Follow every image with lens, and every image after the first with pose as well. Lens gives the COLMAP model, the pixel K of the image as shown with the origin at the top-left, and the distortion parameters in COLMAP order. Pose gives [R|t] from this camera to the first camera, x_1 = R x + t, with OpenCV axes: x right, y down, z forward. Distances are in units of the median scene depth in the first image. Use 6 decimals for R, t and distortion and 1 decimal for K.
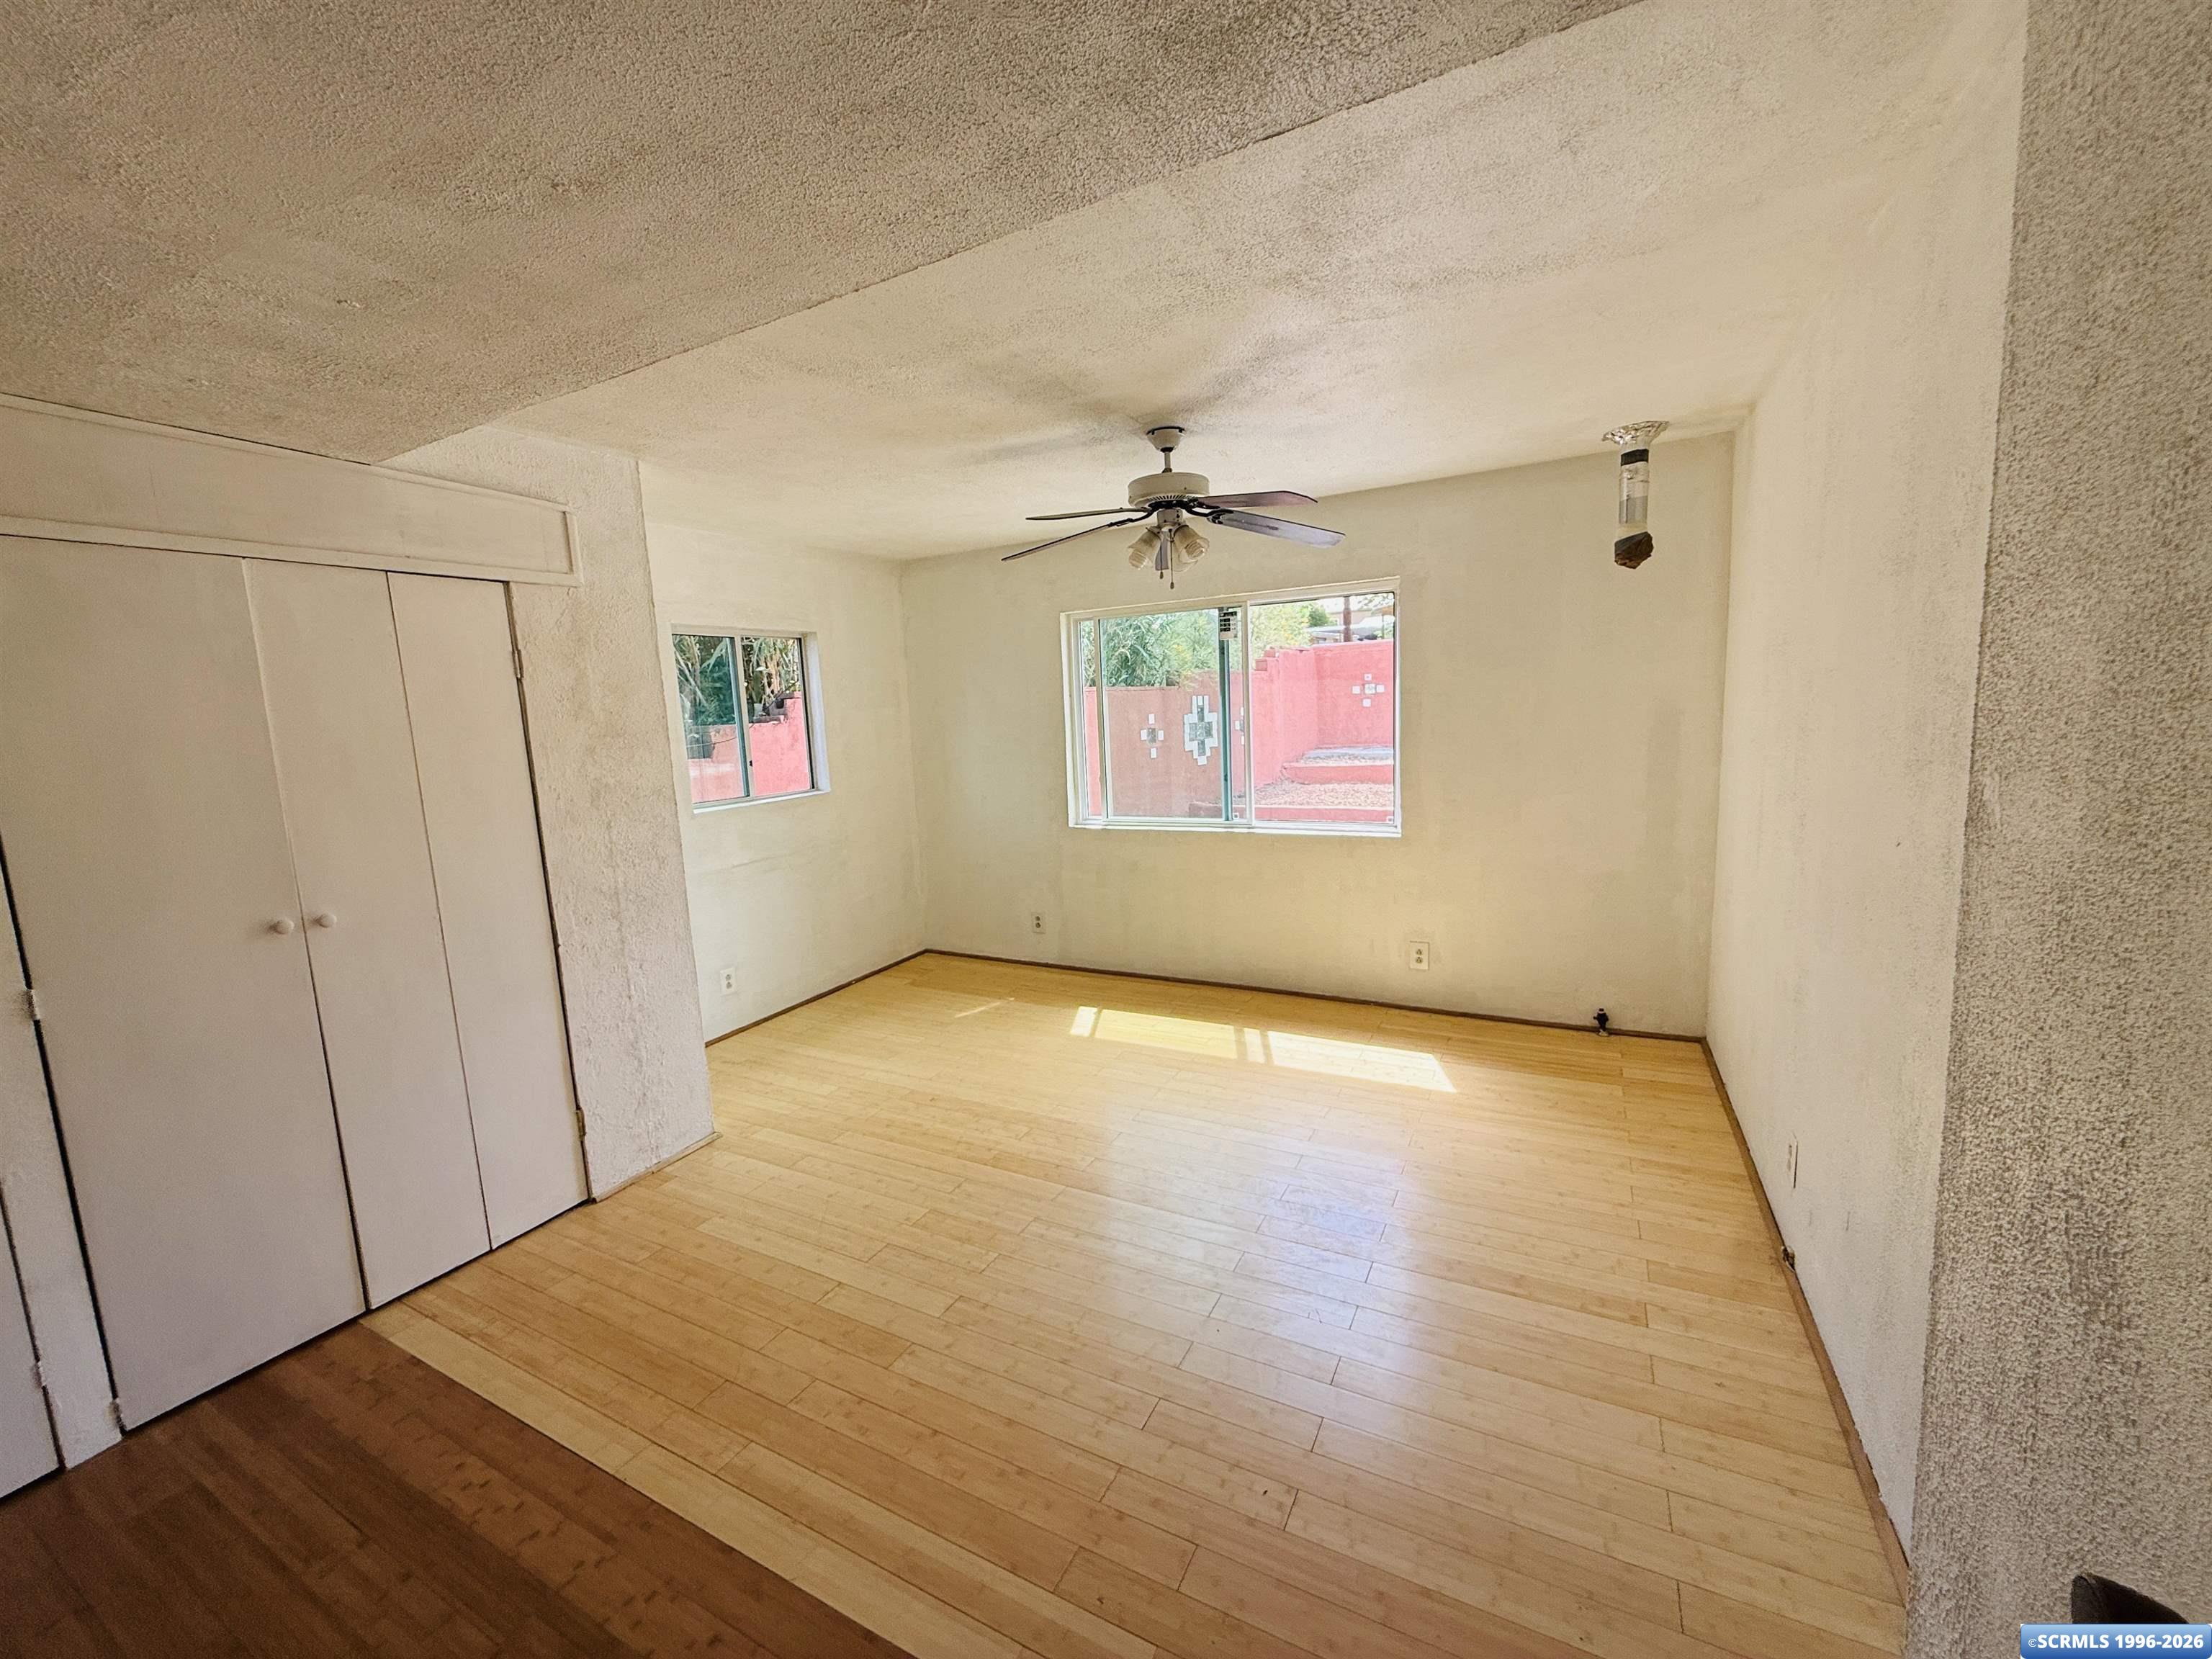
lens RADIAL K [[878.0, 0, 1097.2], [0, 878.0, 826.8], [0, 0, 1]] dist [-0.000582, 0.000144]
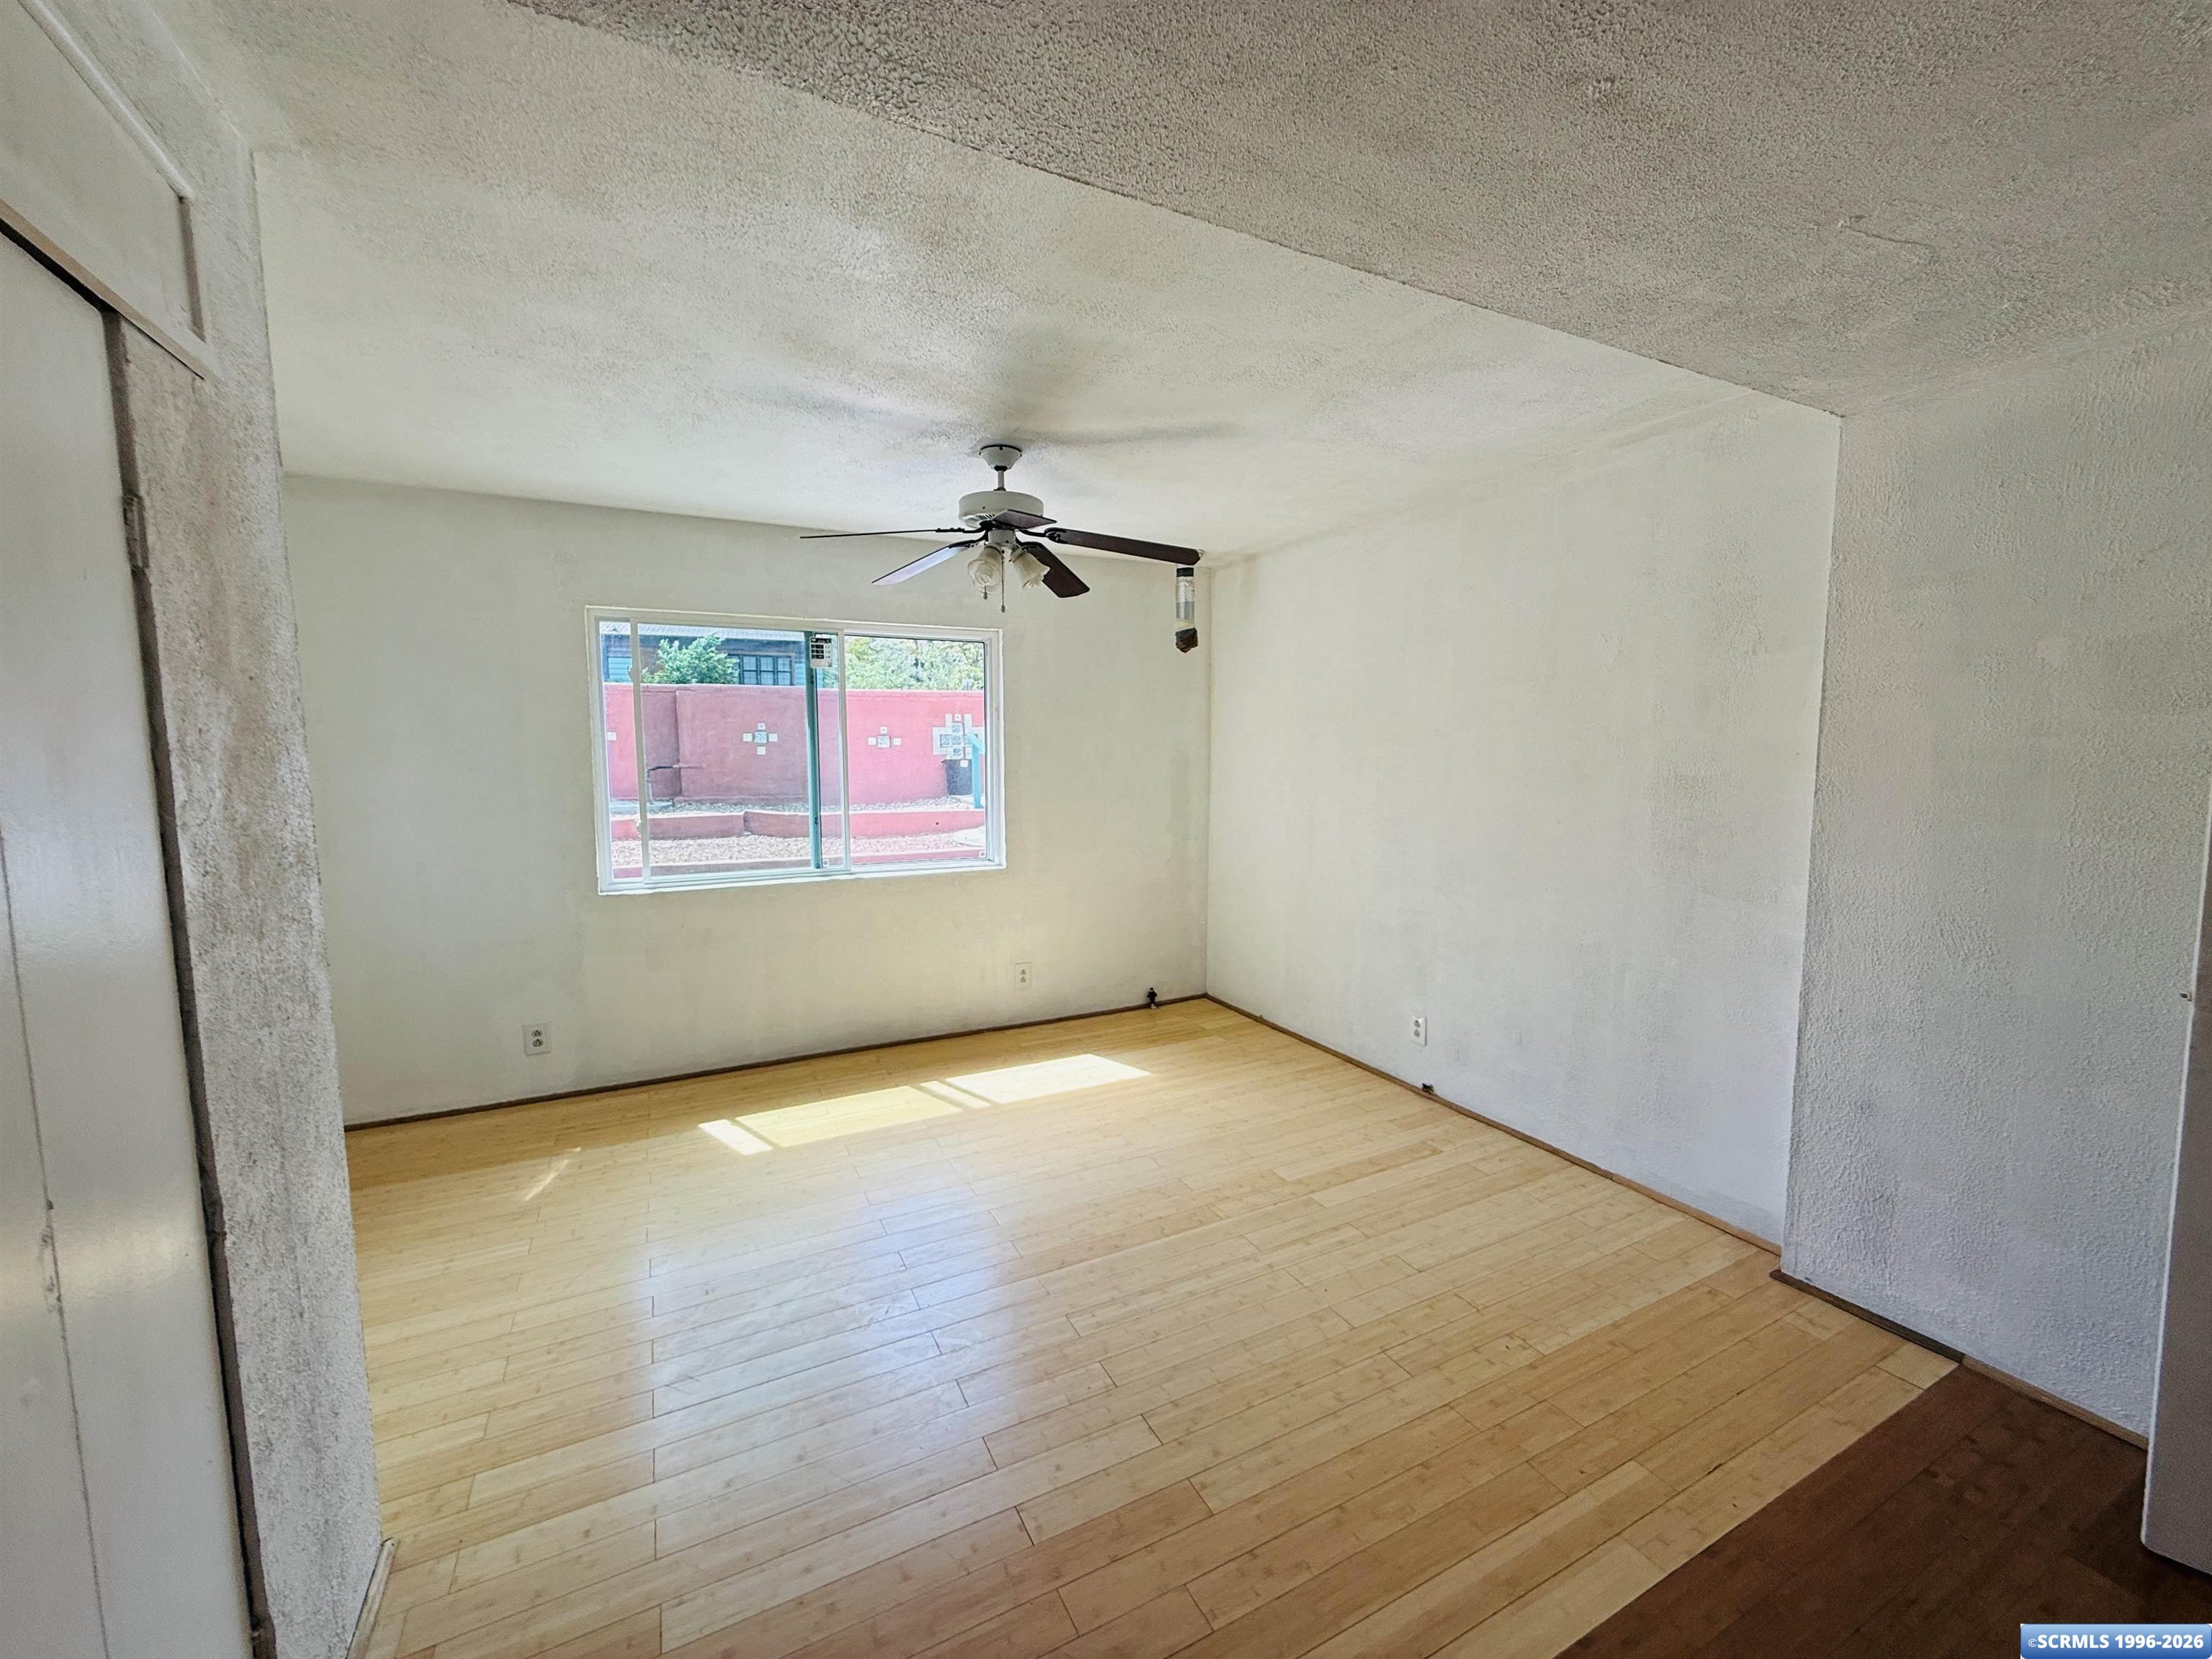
lens RADIAL K [[880.6, 0, 1095.4], [0, 880.6, 827.9], [0, 0, 1]] dist [-0.001286, -0.000232]
pose [[0.573606, -0.033203, 0.818458, -0.544981], [0.087145, 0.995981, -0.020669, -0.006765], [-0.814482, 0.083180, 0.574195, 0.324482]]
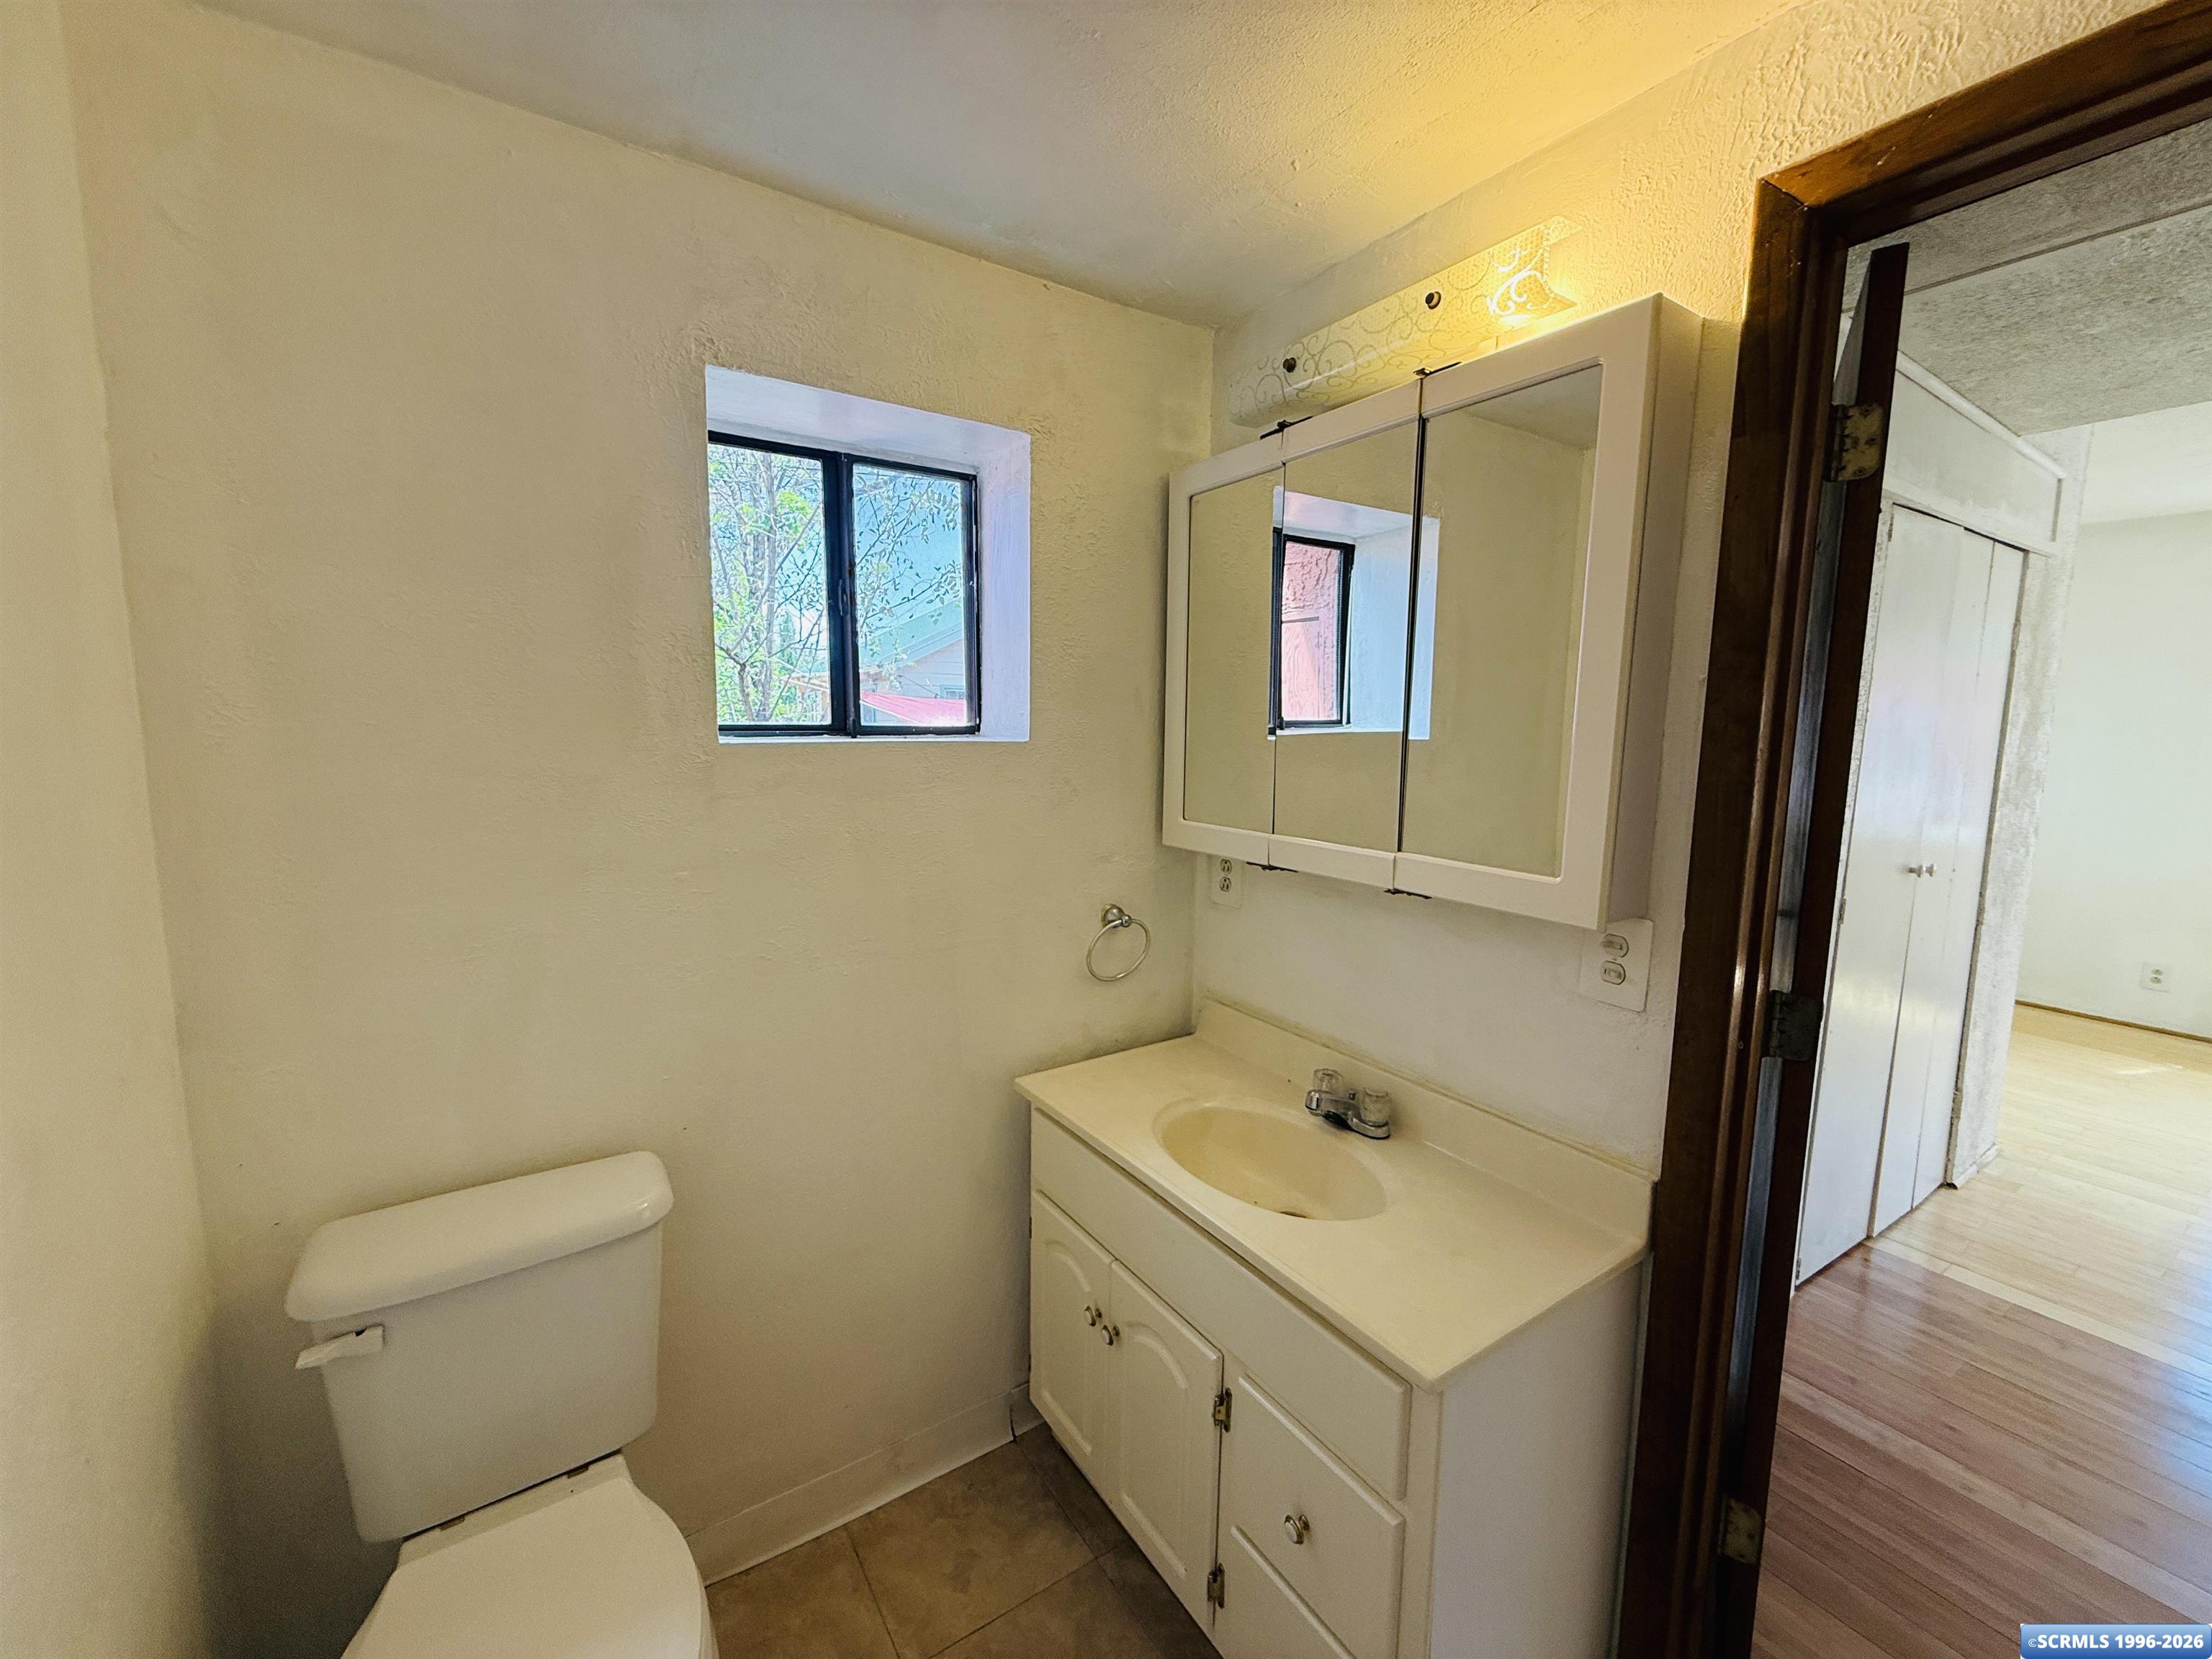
lens RADIAL K [[884.3, 0, 1103.9], [0, 884.3, 826.8], [0, 0, 1]] dist [0.001373, 0.000226]
pose [[0.872757, 0.115170, -0.474374, -0.781035], [-0.115778, 0.992879, 0.028044, 0.087754], [0.474226, 0.030447, 0.879877, -0.265554]]
